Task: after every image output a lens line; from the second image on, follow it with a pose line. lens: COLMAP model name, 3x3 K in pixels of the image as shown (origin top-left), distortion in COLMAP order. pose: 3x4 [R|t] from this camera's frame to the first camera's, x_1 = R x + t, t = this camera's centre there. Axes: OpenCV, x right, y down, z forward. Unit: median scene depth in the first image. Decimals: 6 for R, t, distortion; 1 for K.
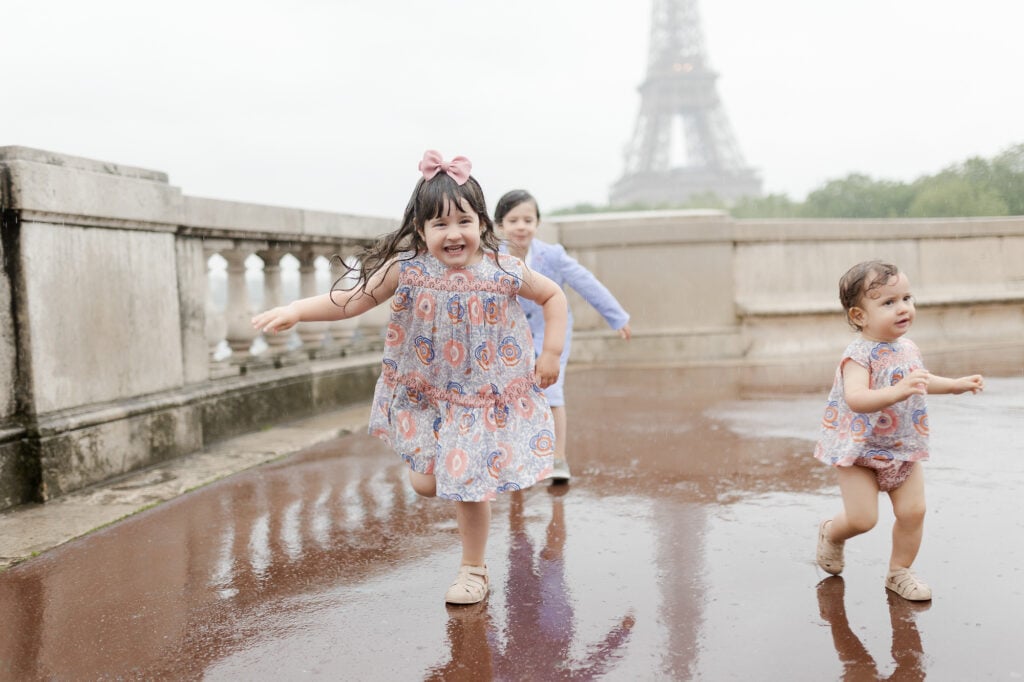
lens RADIAL K [[967.7, 0, 509.9], [0, 967.7, 349.9], [0, 0, 1]] dist [-0.003136, 0.005138]
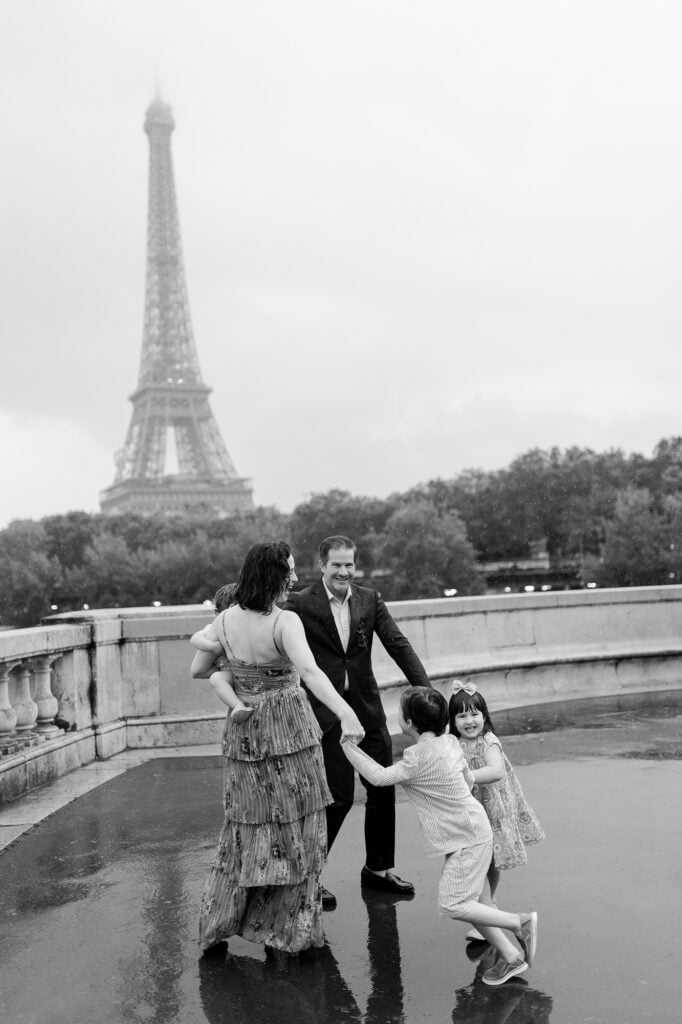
lens RADIAL K [[967.7, 0, 339.1], [0, 967.7, 515.9], [0, 0, 1]] dist [-0.003136, 0.005138]
pose [[0.941416, 0.019063, 0.336709, -0.084809], [0.029134, 0.990072, -0.137511, -0.086517], [-0.335988, 0.139265, 0.931514, -0.094473]]
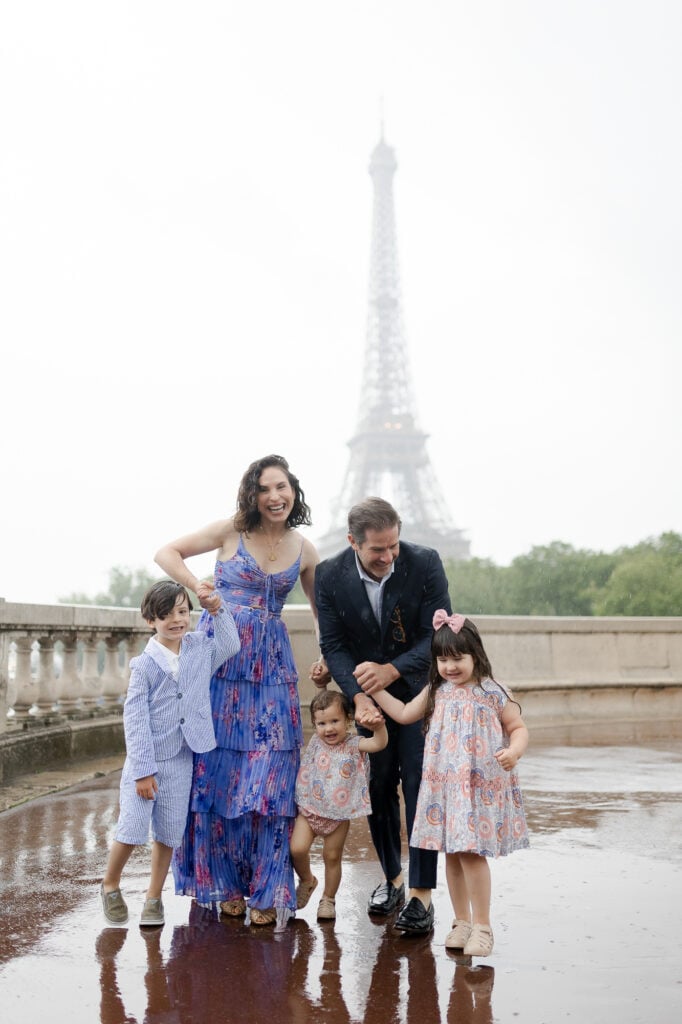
lens RADIAL K [[1028.6, 0, 341.0], [0, 1028.6, 512.0], [0, 0, 1]] dist [-0.001985, 0.000976]
pose [[0.990871, 0.053220, 0.123866, -0.018615], [-0.028664, 0.980943, -0.192169, -0.005908], [-0.131732, 0.186864, 0.973513, -0.312455]]
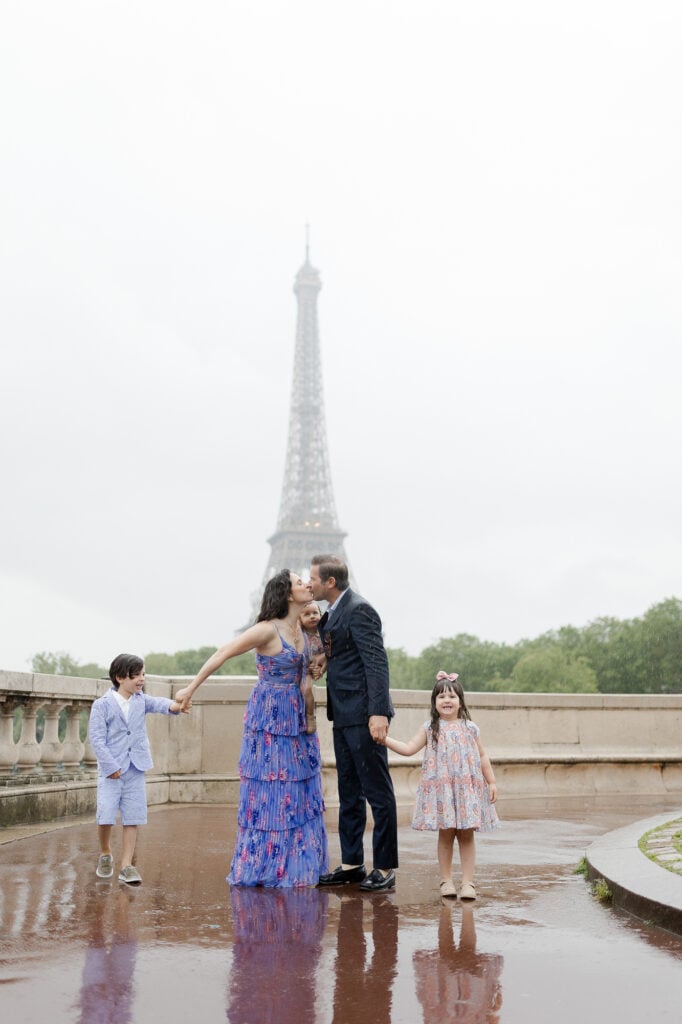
lens RADIAL K [[967.7, 0, 339.1], [0, 967.7, 515.9], [0, 0, 1]] dist [-0.003136, 0.005138]
pose [[0.977054, 0.085687, 0.194994, 0.001405], [-0.027257, 0.958281, -0.284525, 0.008423], [-0.211239, 0.272682, 0.938628, -0.224758]]
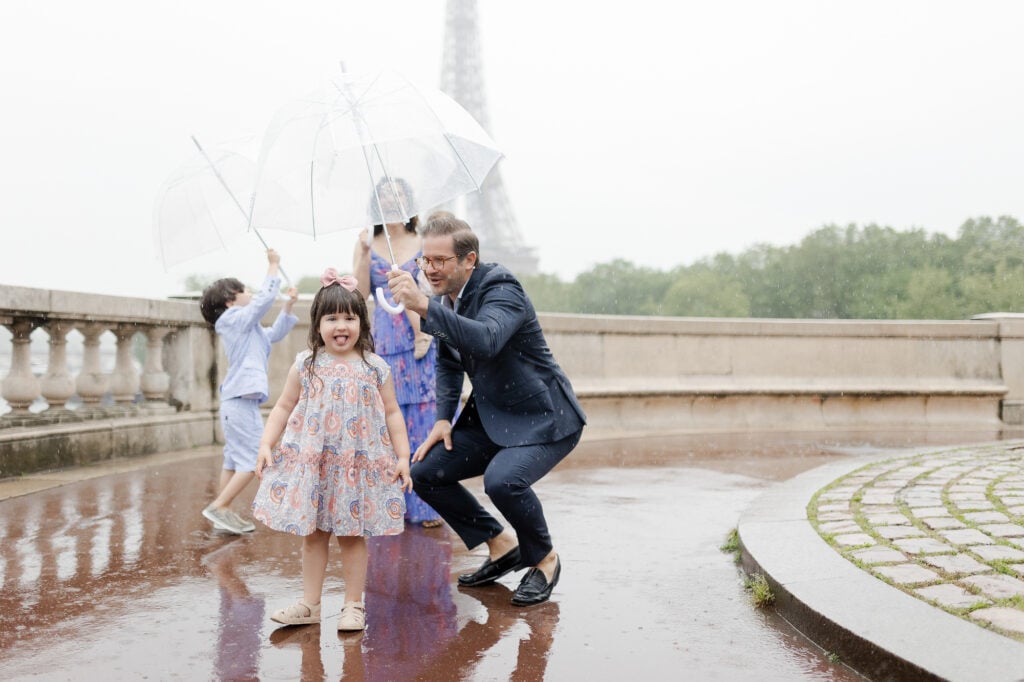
lens RADIAL K [[967.7, 0, 509.9], [0, 967.7, 349.9], [0, 0, 1]] dist [-0.003136, 0.005138]
pose [[0.973414, 0.047985, 0.223972, 0.085808], [-0.032148, 0.996753, -0.073827, -0.013743], [-0.226787, 0.064664, 0.971795, -0.037860]]
